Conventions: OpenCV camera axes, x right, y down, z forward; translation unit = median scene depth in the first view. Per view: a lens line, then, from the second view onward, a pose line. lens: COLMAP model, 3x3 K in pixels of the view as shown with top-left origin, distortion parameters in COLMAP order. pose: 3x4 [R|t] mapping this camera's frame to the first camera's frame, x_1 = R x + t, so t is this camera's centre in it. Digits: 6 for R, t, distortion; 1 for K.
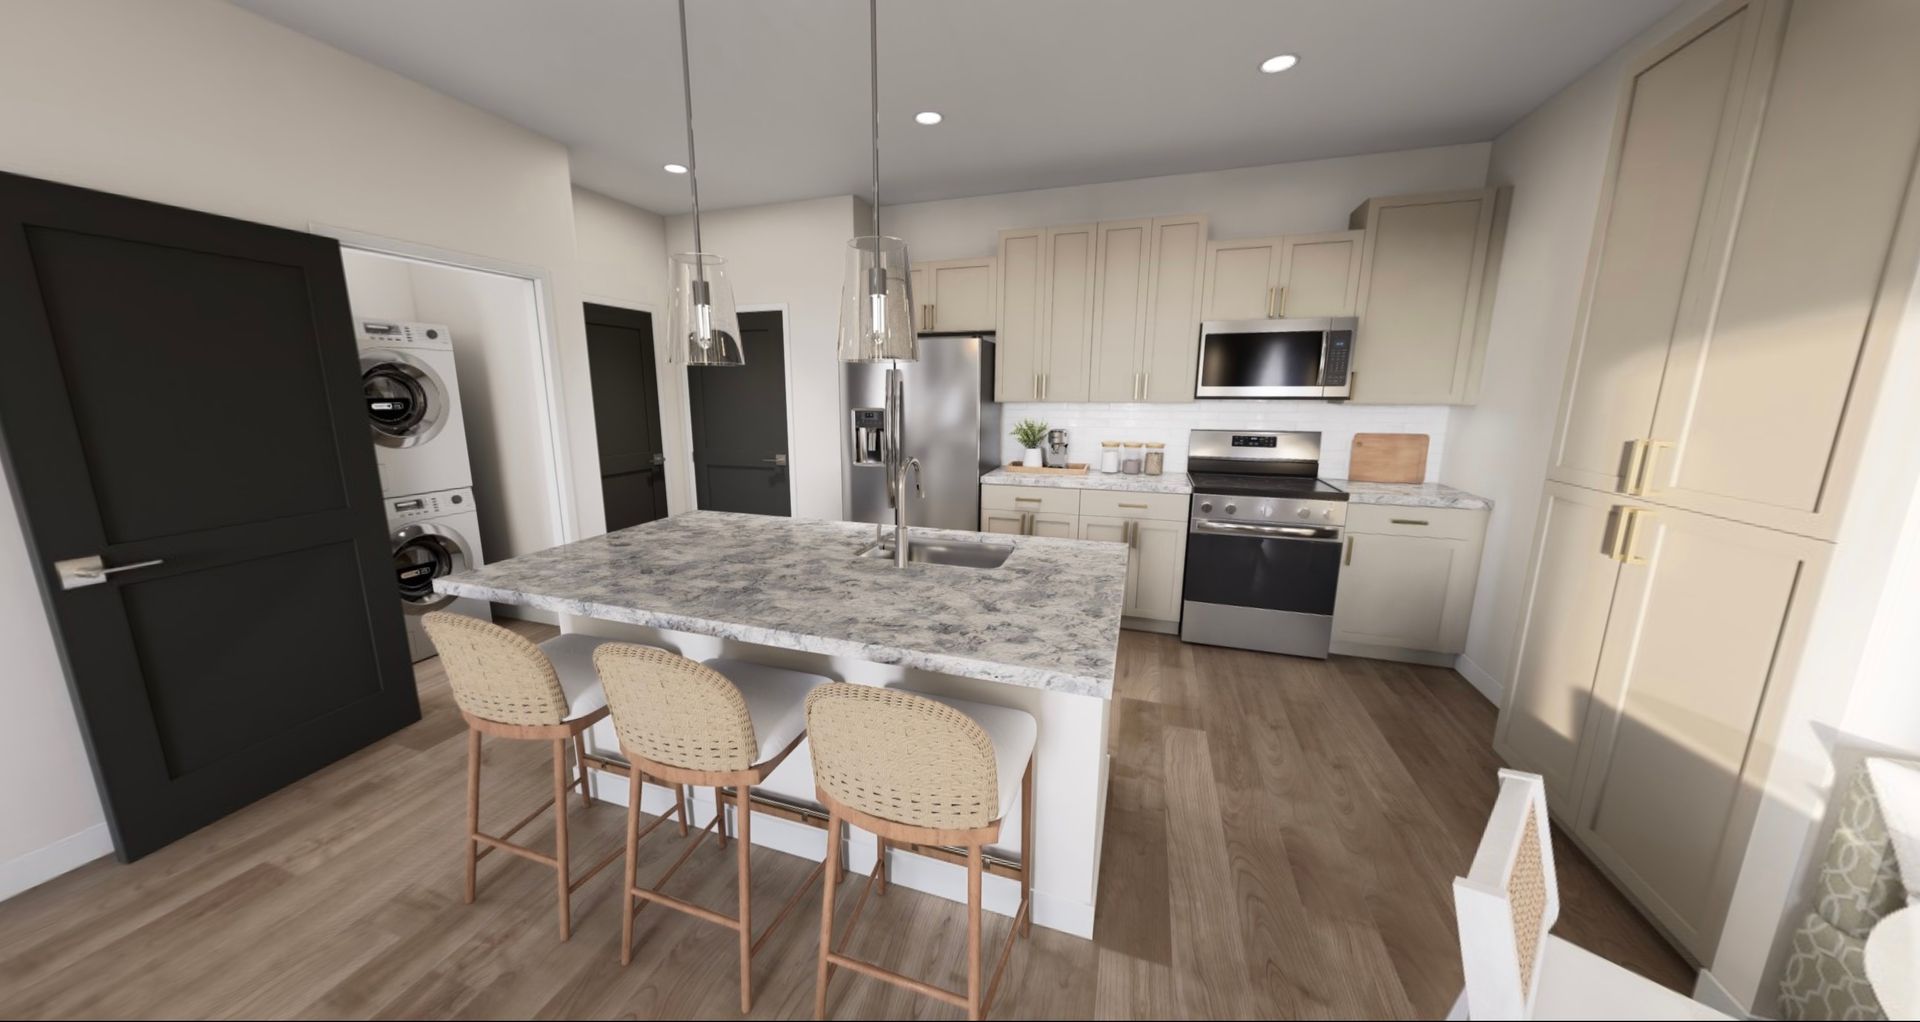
lens RADIAL K [[604.9, 0, 939.7], [0, 604.9, 510.0], [0, 0, 1]] dist [0.000417, 0.000065]
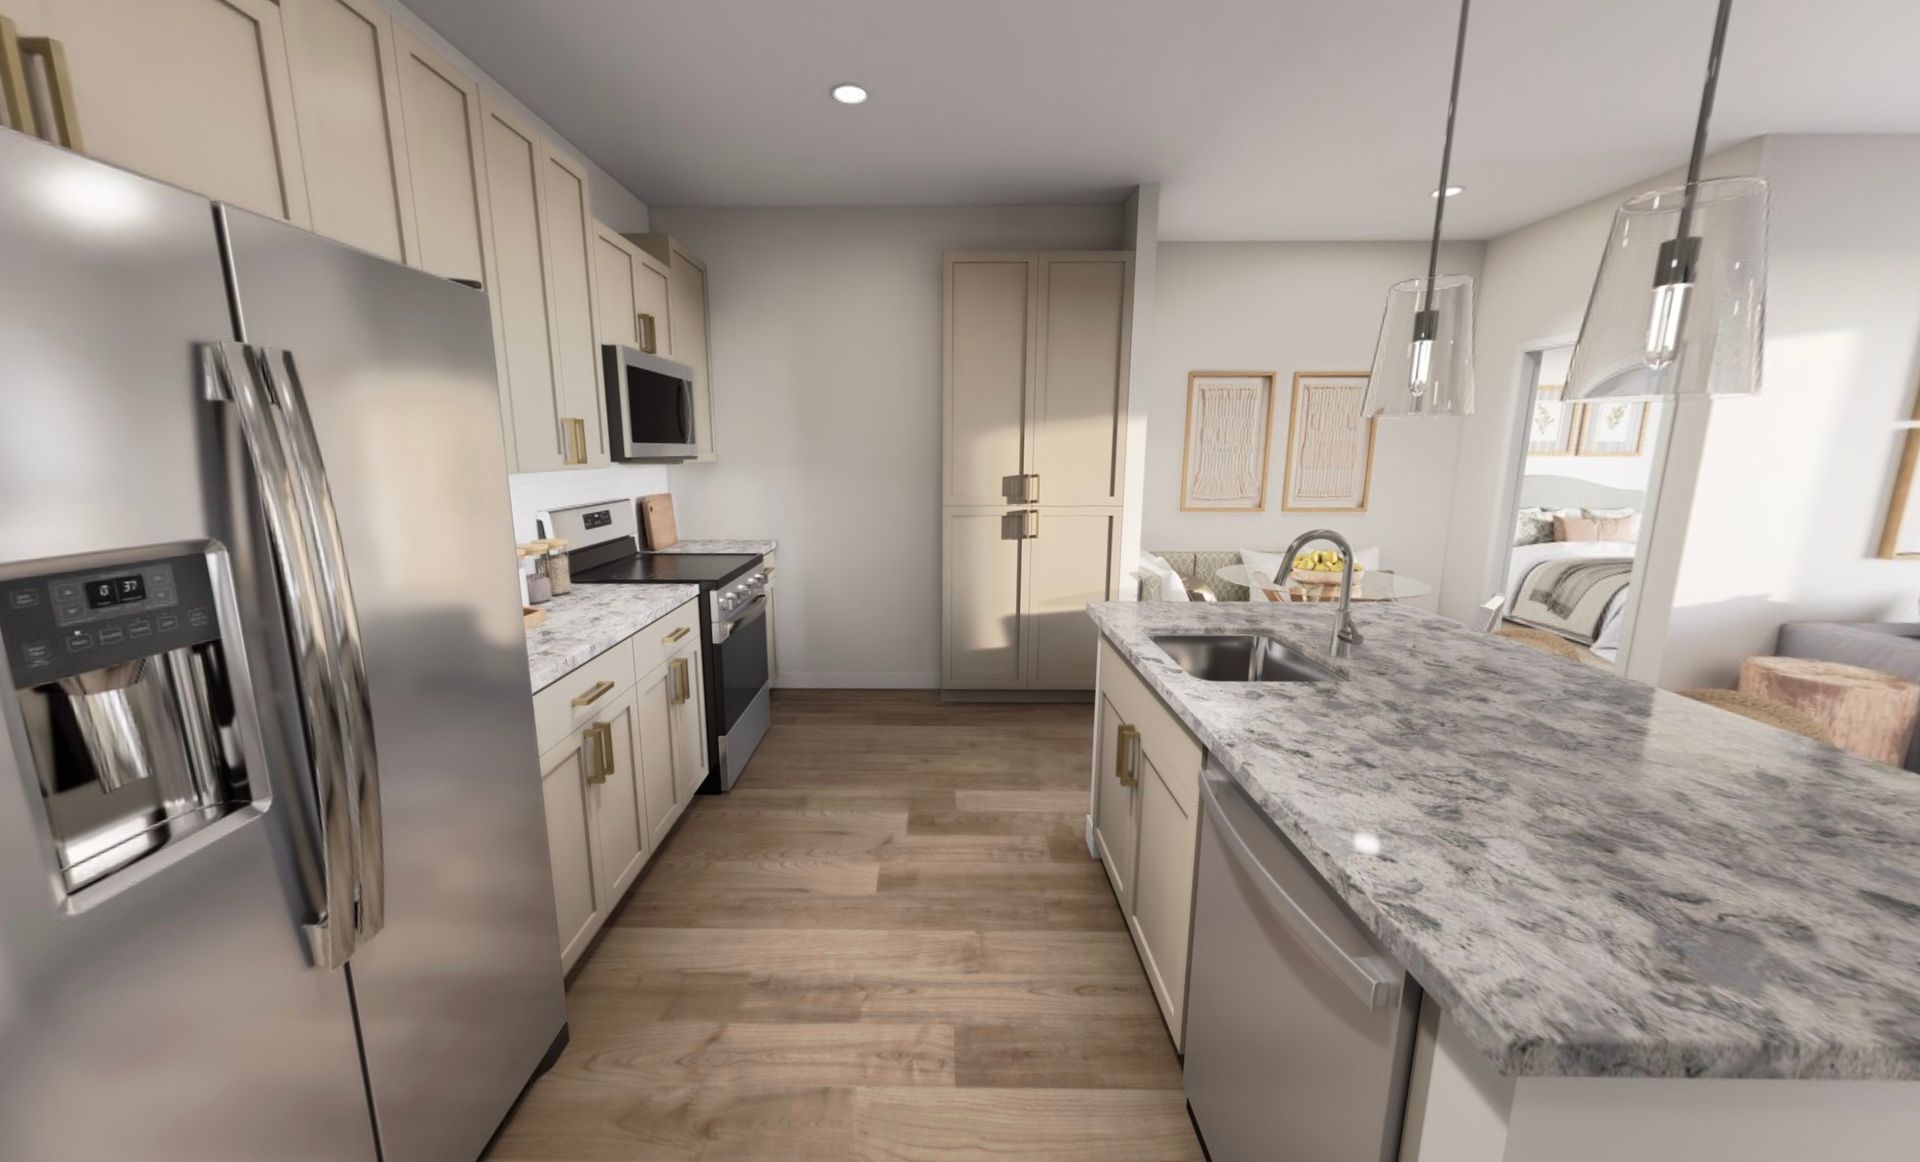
lens RADIAL K [[692.7, 0, 924.7], [0, 692.7, 578.7], [0, 0, 1]] dist [-0.001489, 0.000400]
pose [[-0.298585, -0.175680, 0.938074, -0.827150], [0.183536, 0.953996, 0.237080, -0.367671], [-0.936569, 0.242959, -0.252606, 1.867893]]
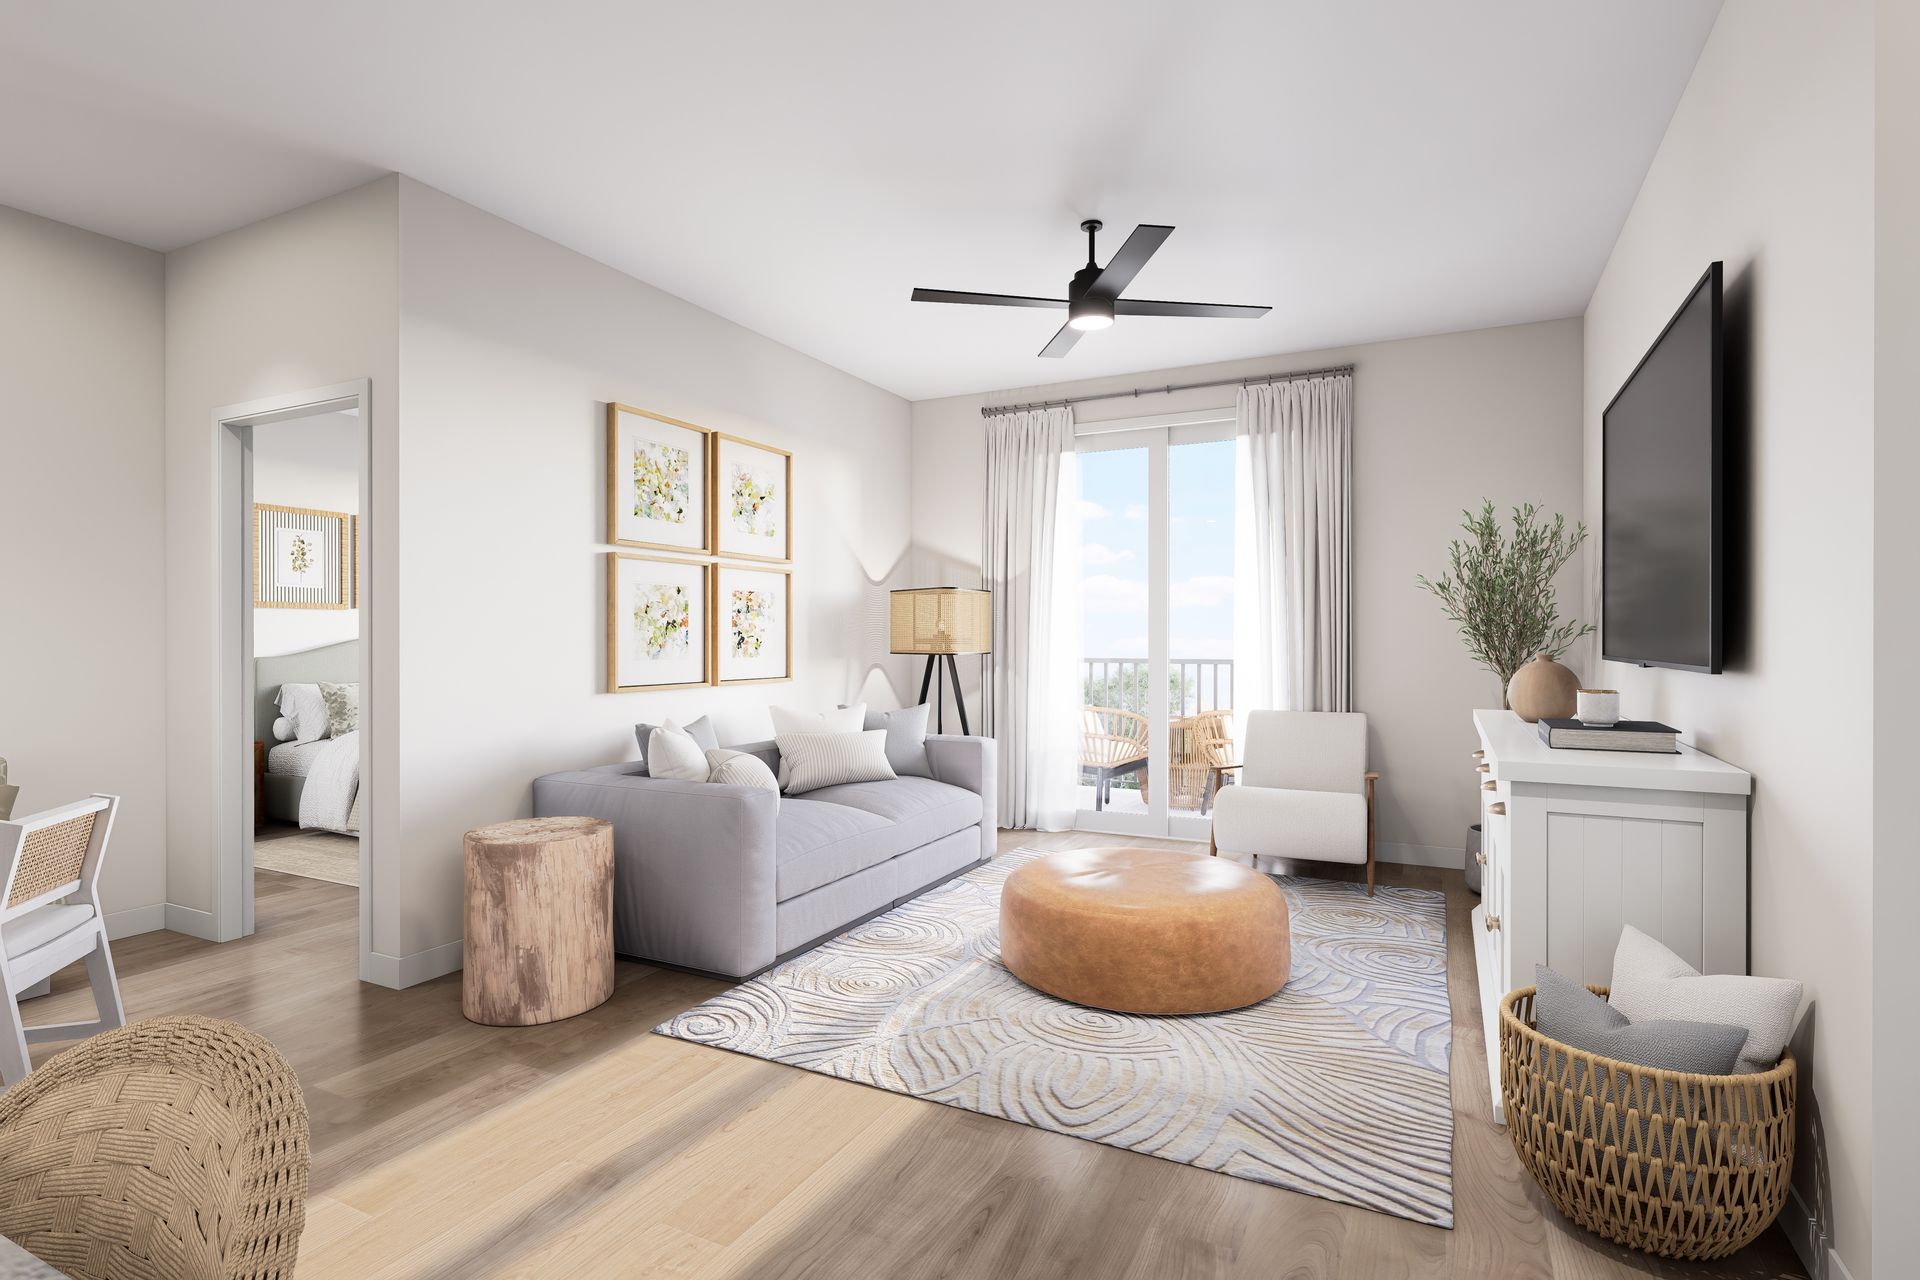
lens RADIAL K [[941.1, 0, 963.5], [0, 941.1, 641.5], [0, 0, 1]] dist [0.001824, 0.000303]
pose [[-0.990390, -0.003977, 0.138247, -1.006645], [0.023016, 0.980909, 0.193103, -0.063808], [-0.136376, 0.194429, -0.971390, 1.094334]]
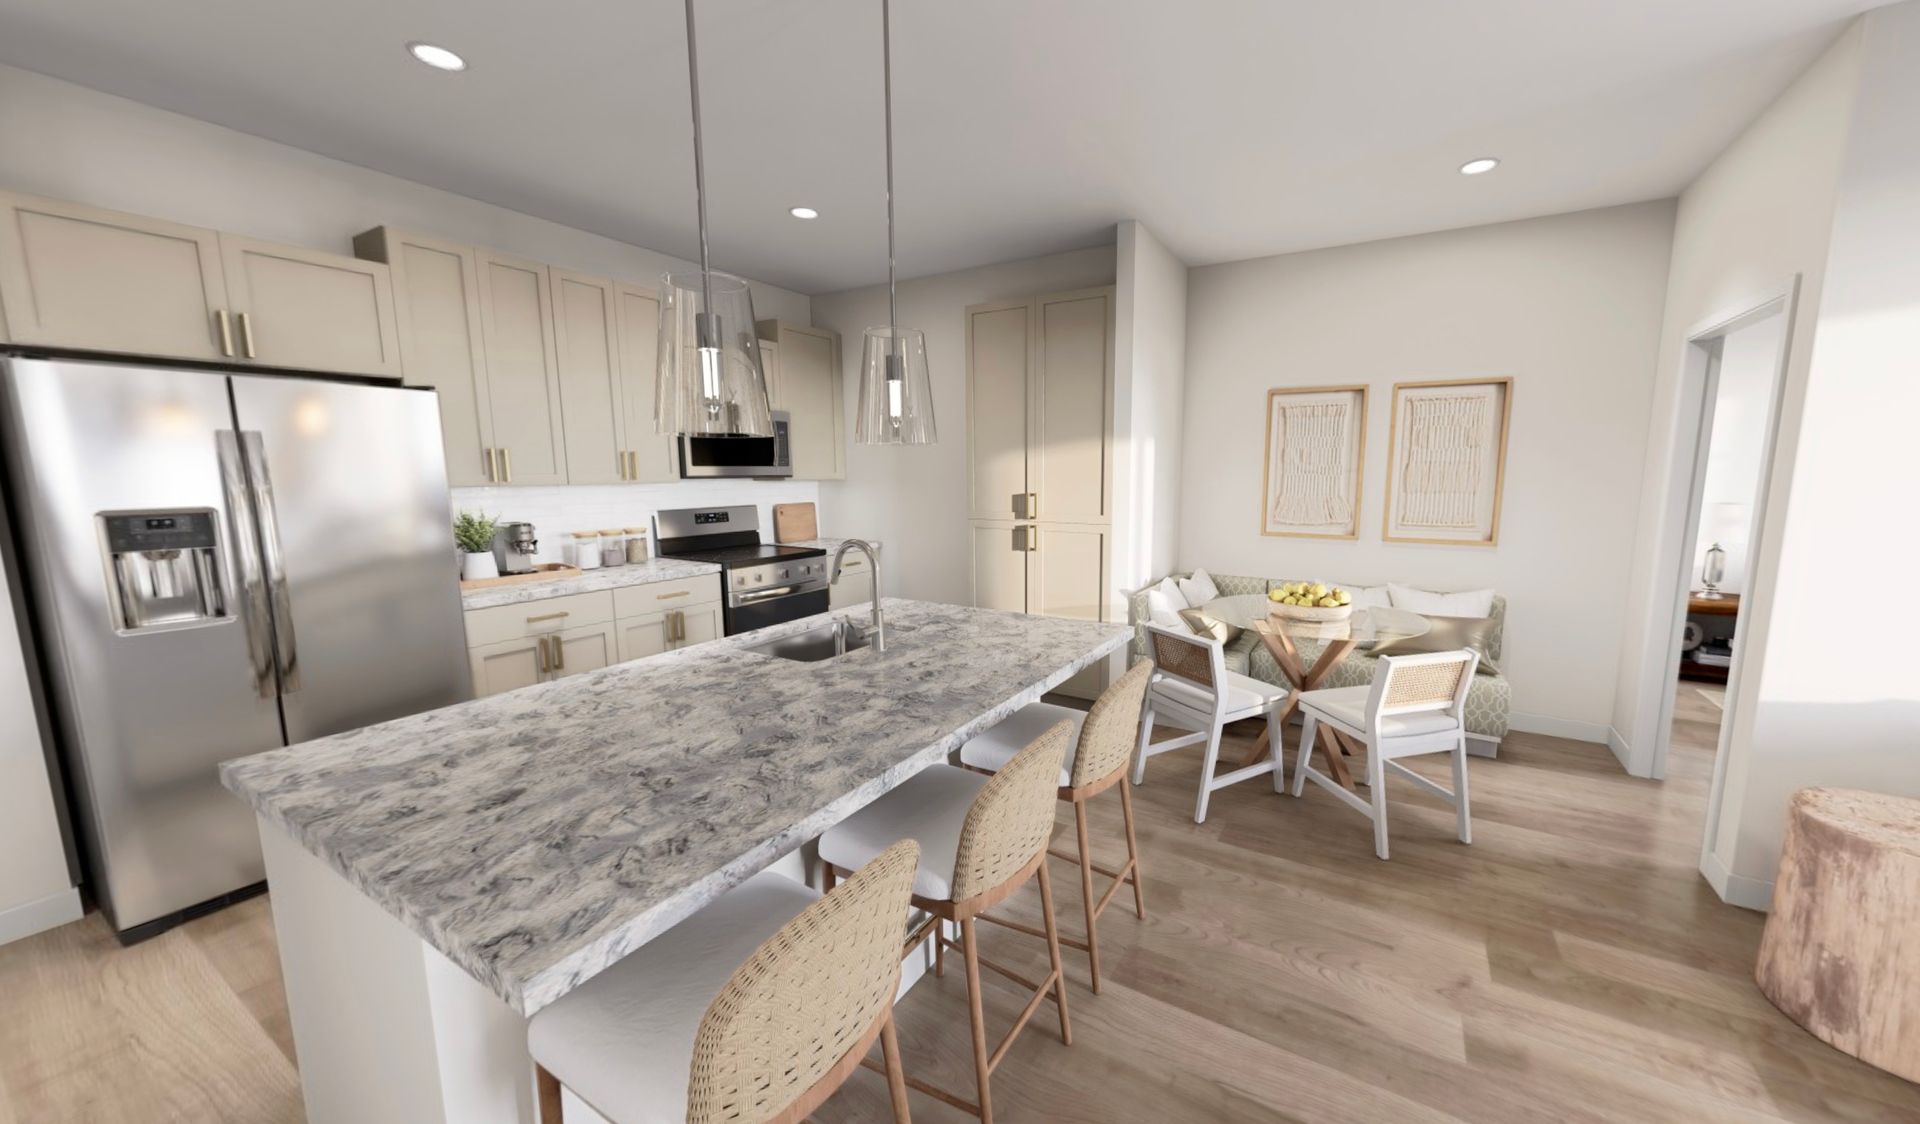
lens RADIAL K [[663.4, 0, 1014.0], [0, 663.4, 561.9], [0, 0, 1]] dist [-0.001163, -0.000282]
pose [[0.191879, -0.136817, 0.971835, -1.110703], [0.189265, 0.976806, 0.100148, -0.118619], [-0.962996, 0.164718, 0.213324, 0.566420]]
